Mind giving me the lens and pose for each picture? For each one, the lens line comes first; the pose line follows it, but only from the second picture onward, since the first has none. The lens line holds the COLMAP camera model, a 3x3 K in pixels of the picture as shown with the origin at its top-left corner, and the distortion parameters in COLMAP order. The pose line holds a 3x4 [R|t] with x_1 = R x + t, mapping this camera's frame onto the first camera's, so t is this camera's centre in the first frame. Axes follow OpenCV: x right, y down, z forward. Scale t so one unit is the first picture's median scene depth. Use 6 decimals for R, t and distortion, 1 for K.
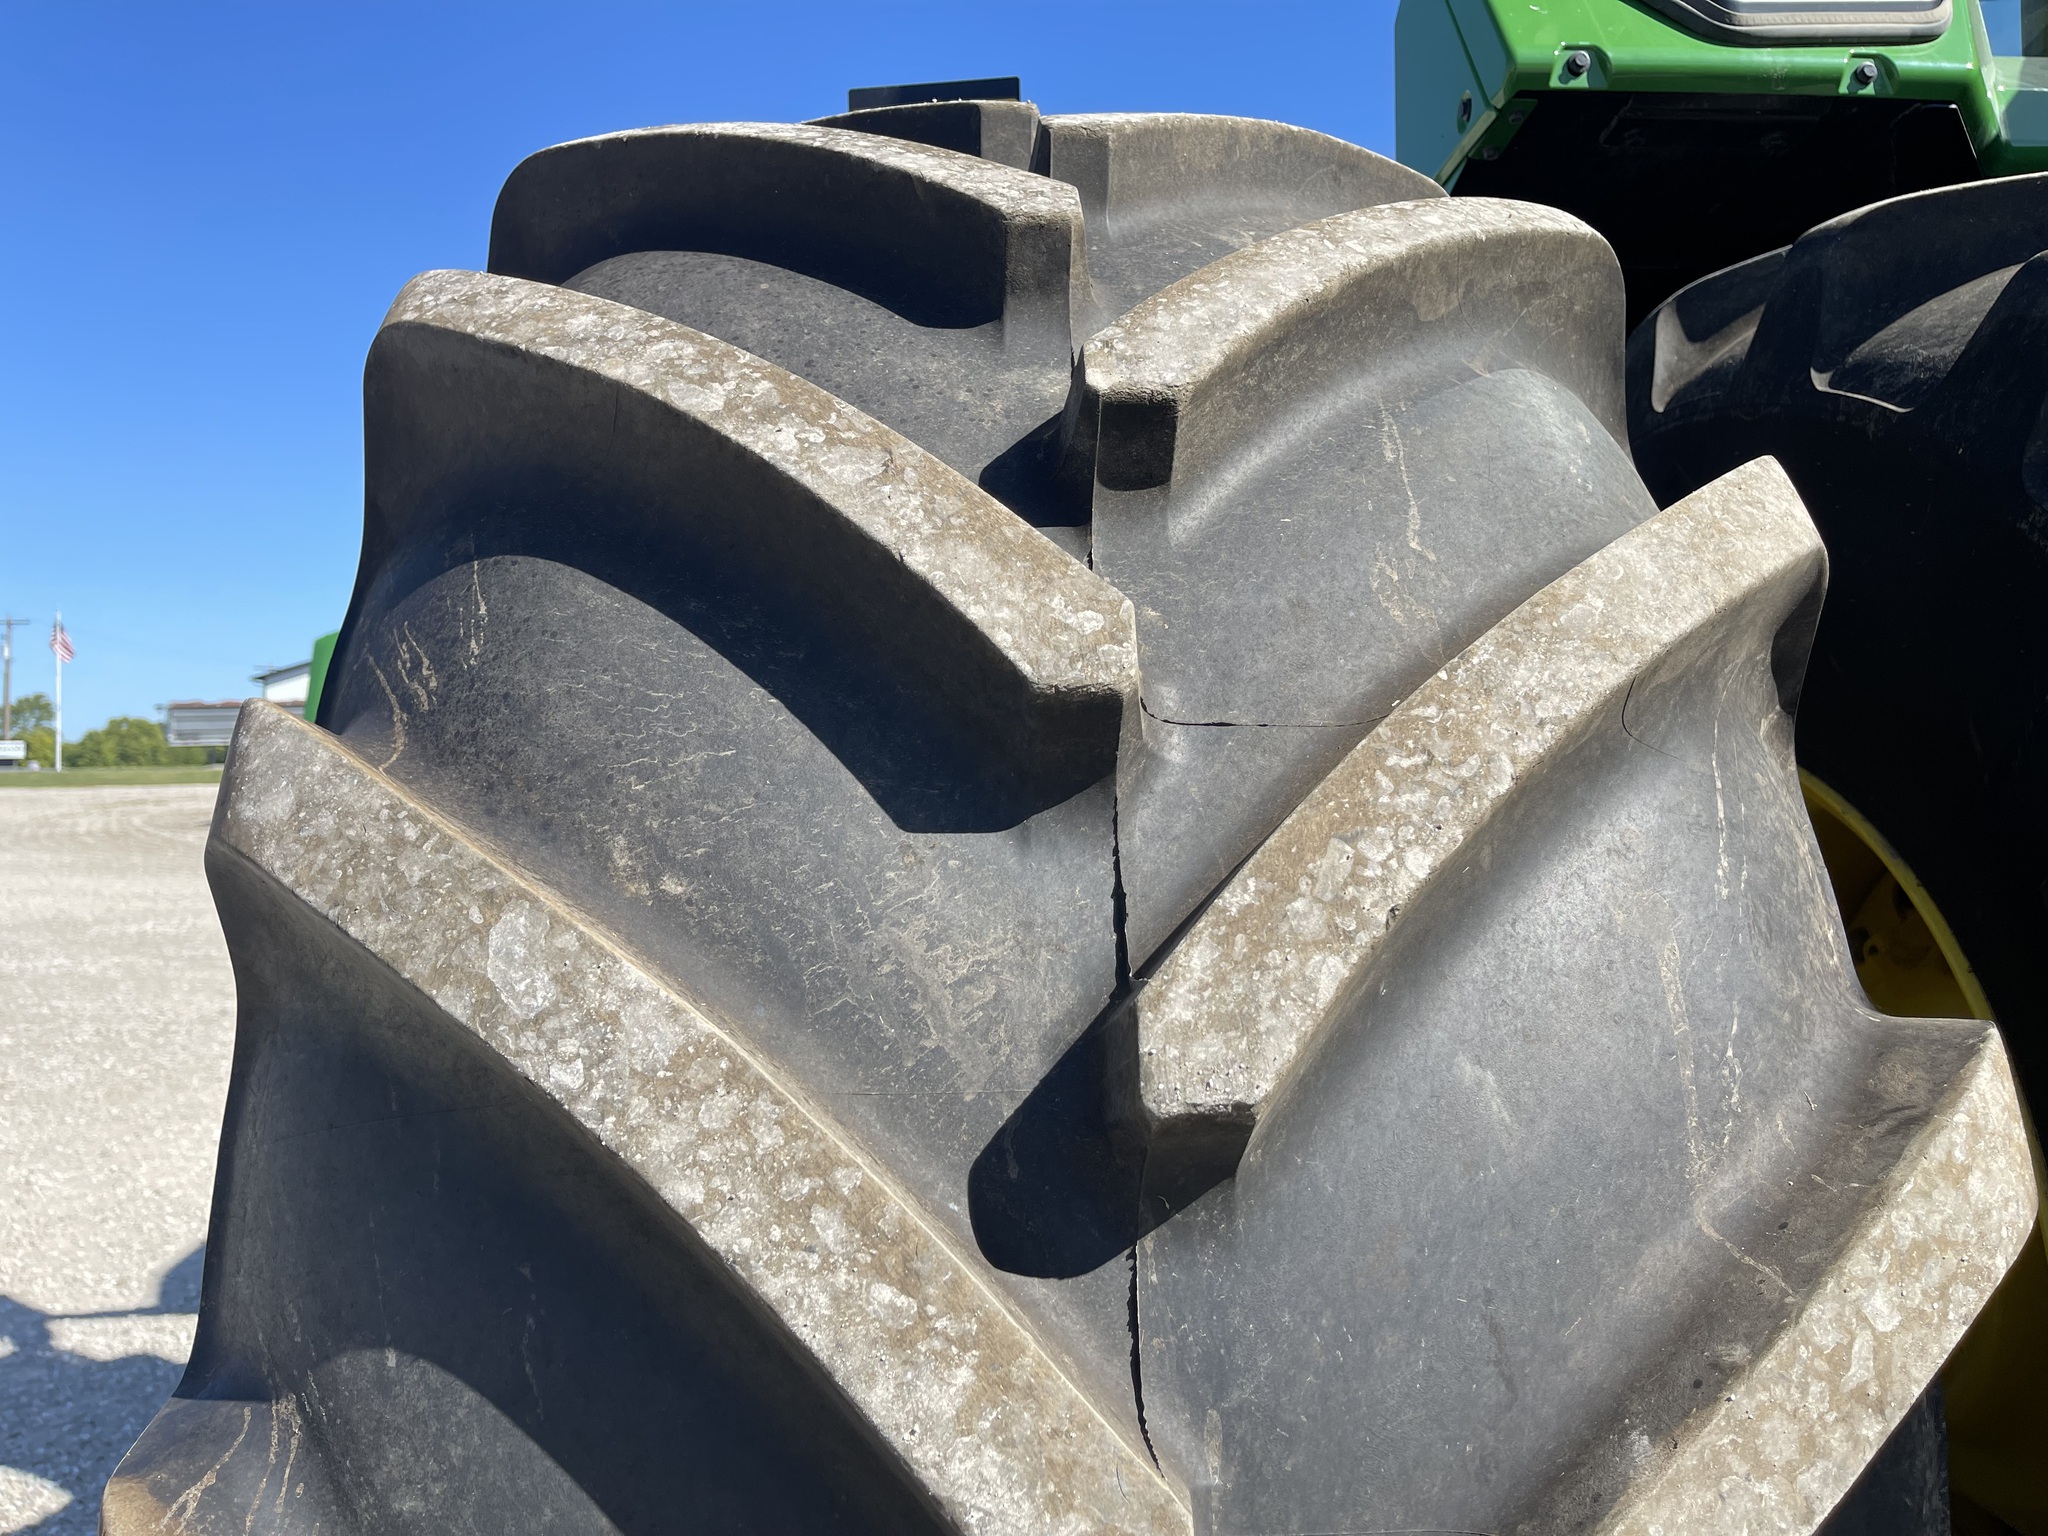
lens RADIAL K [[1555.1, 0, 1047.4], [0, 1555.1, 778.9], [0, 0, 1]] dist [0.056816, -0.073262]
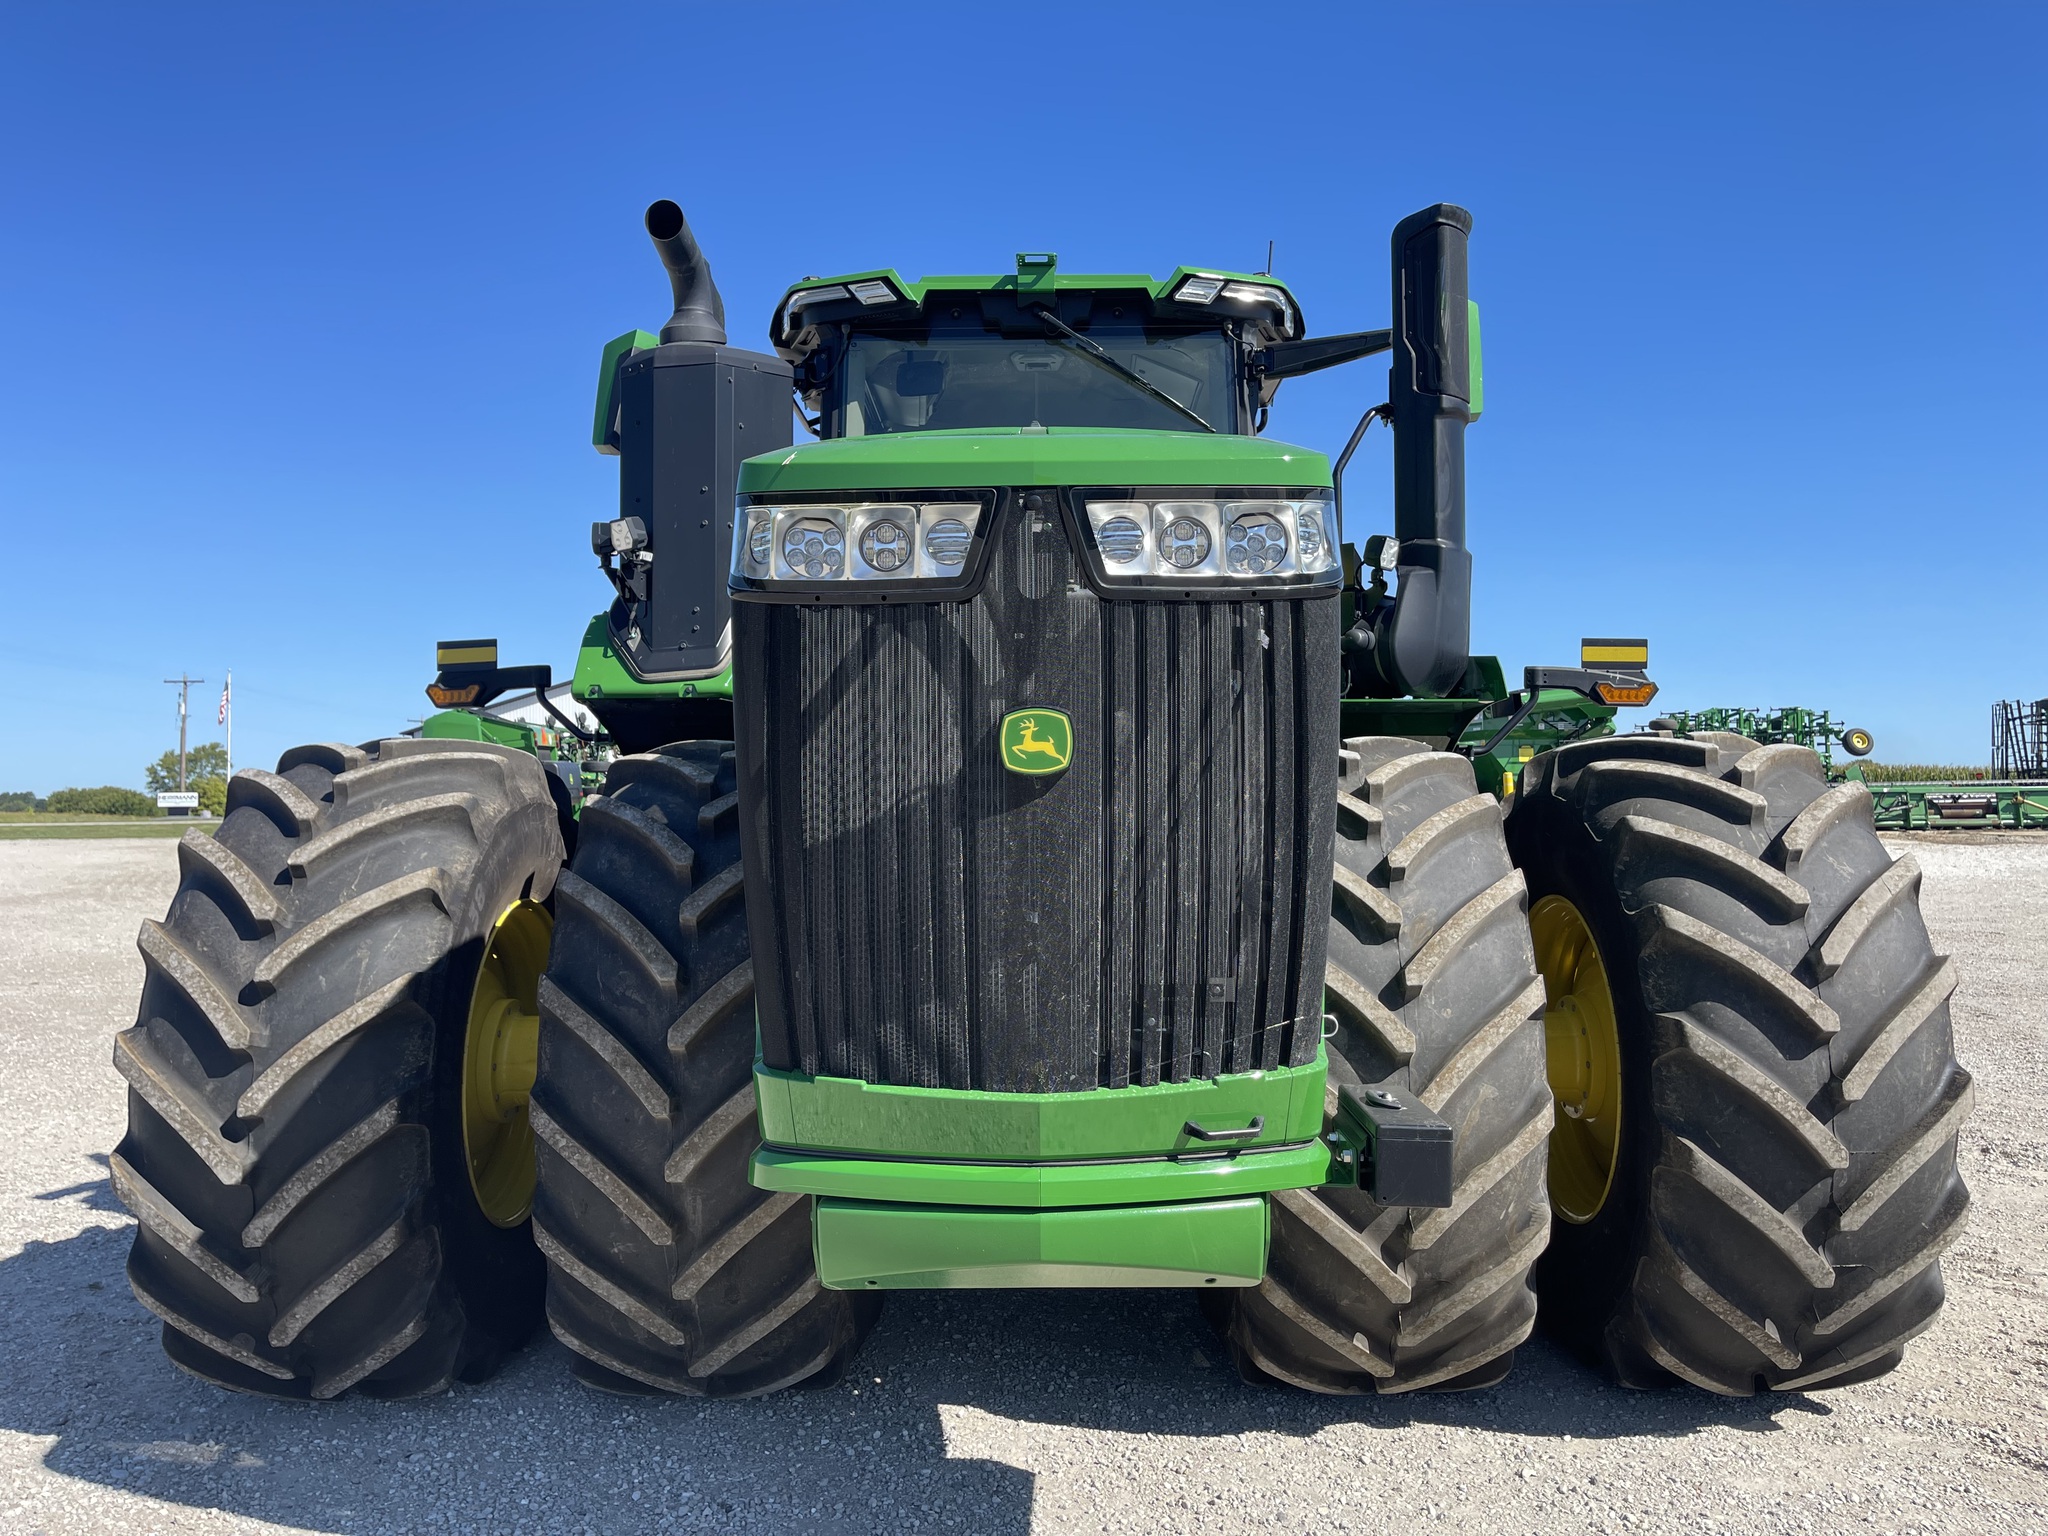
lens RADIAL K [[1555.1, 0, 1047.4], [0, 1555.1, 778.9], [0, 0, 1]] dist [0.056816, -0.073262]
pose [[0.996637, -0.002005, -0.081921, 3.771743], [-0.000384, 0.999576, -0.029131, -0.446480], [0.081944, 0.029064, 0.996213, -5.214310]]
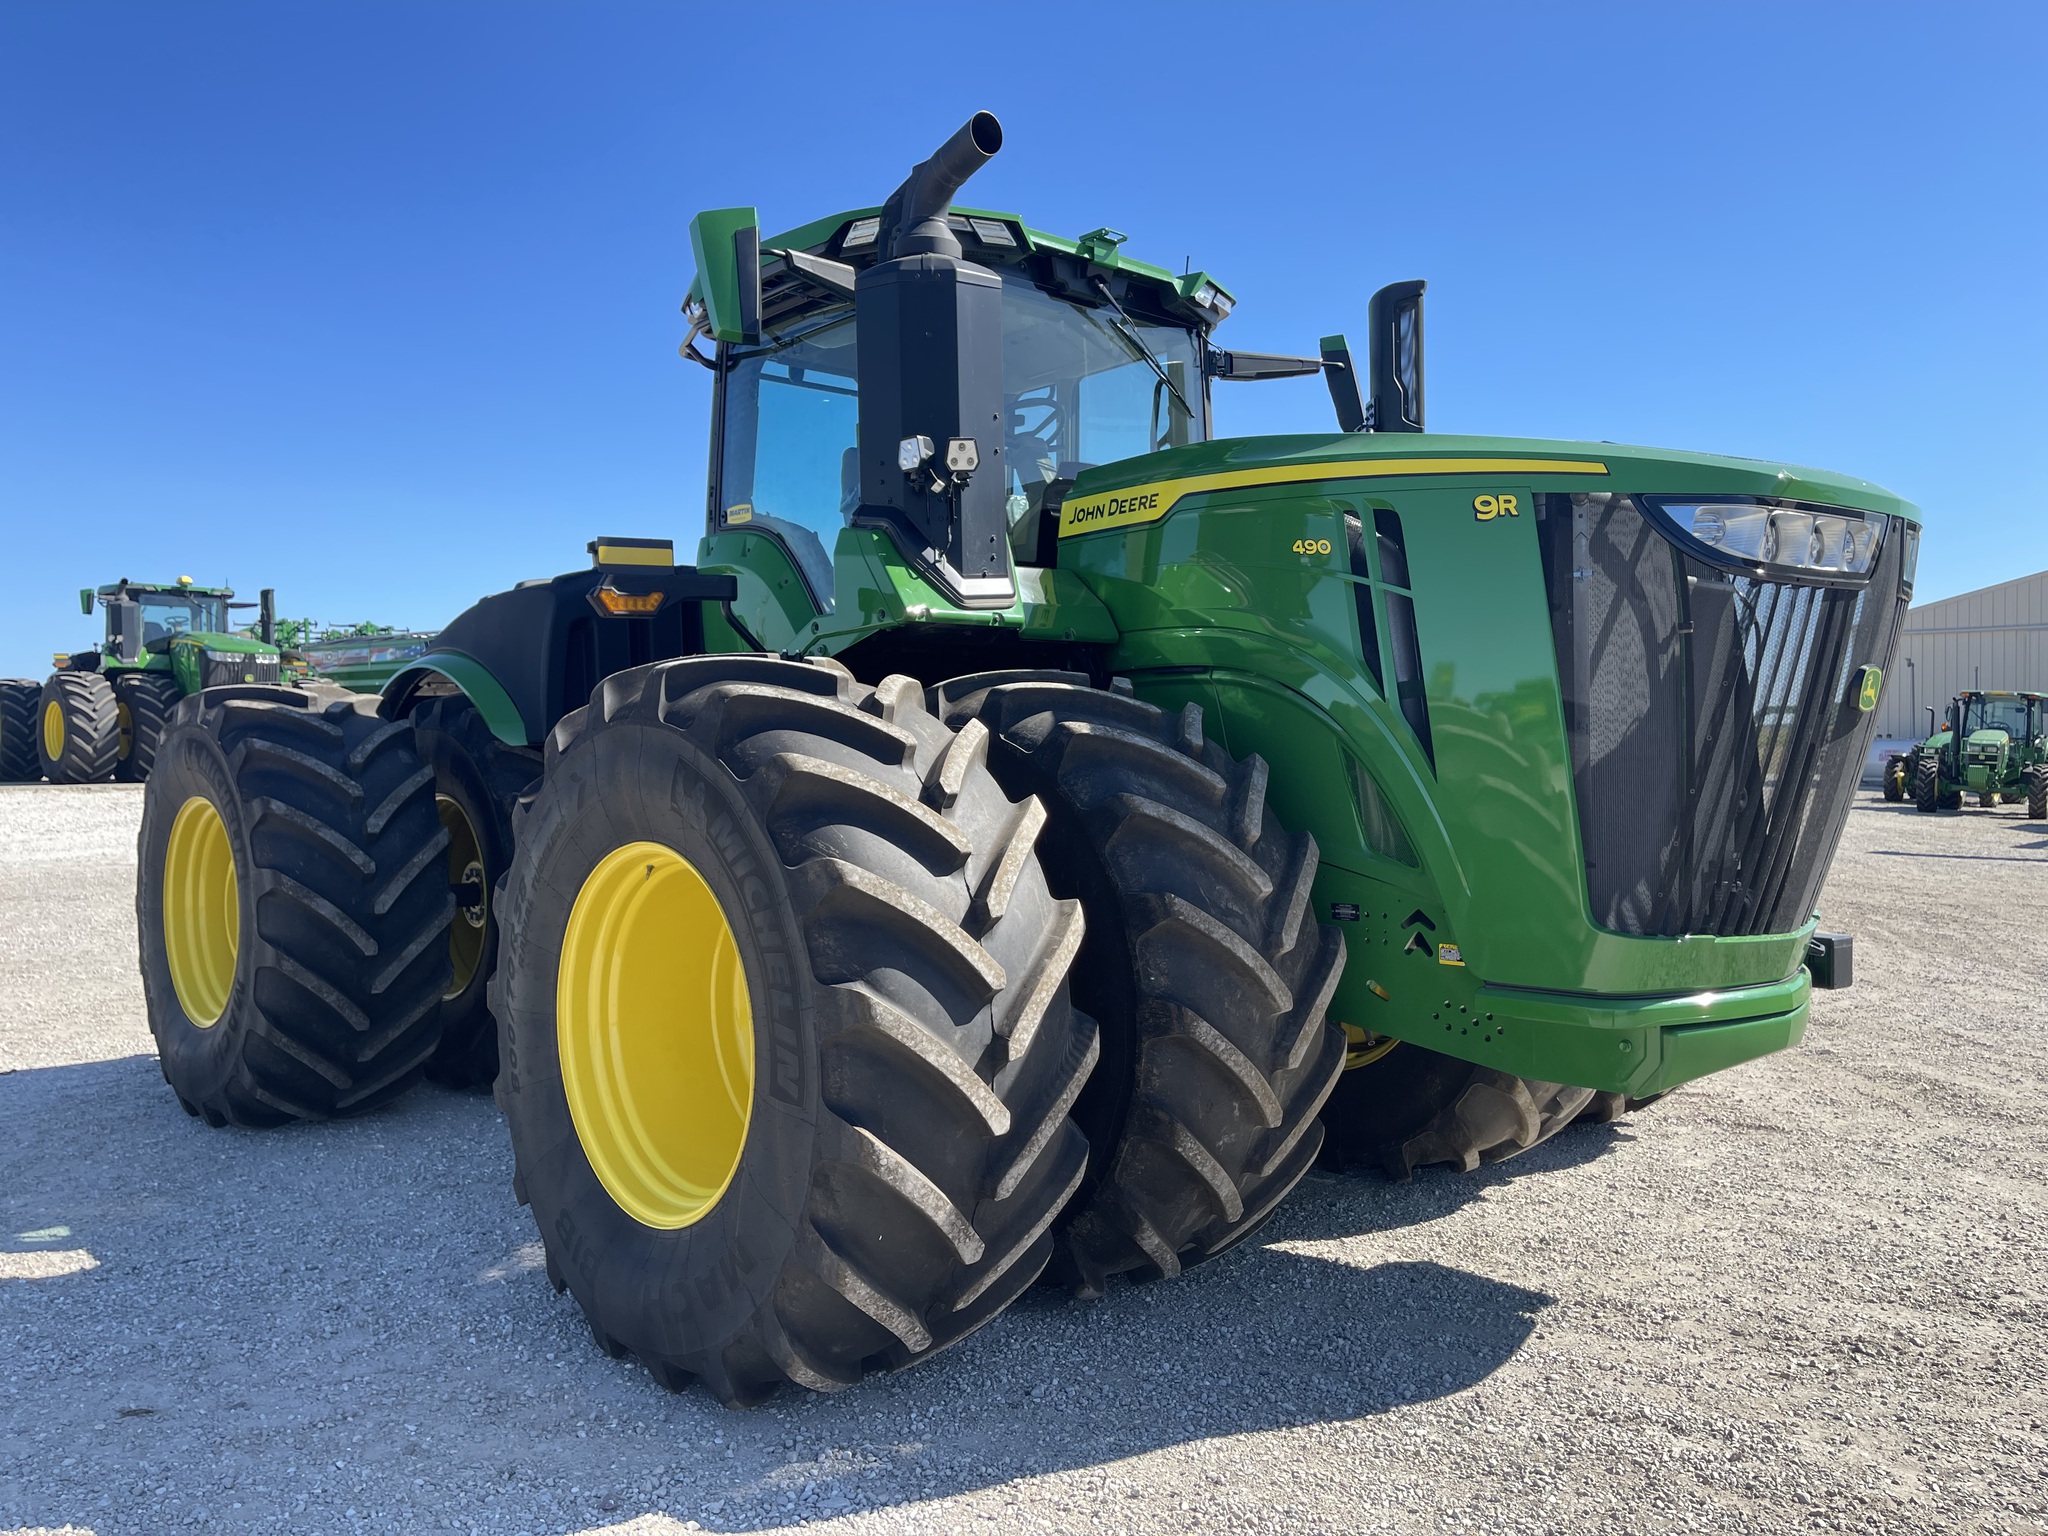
lens RADIAL K [[1555.1, 0, 1047.4], [0, 1555.1, 778.9], [0, 0, 1]] dist [0.056816, -0.073262]
pose [[0.781435, -0.011714, 0.623876, -3.424406], [0.004665, 0.999905, 0.012932, -0.410138], [-0.623969, -0.007195, 0.781416, -3.835907]]
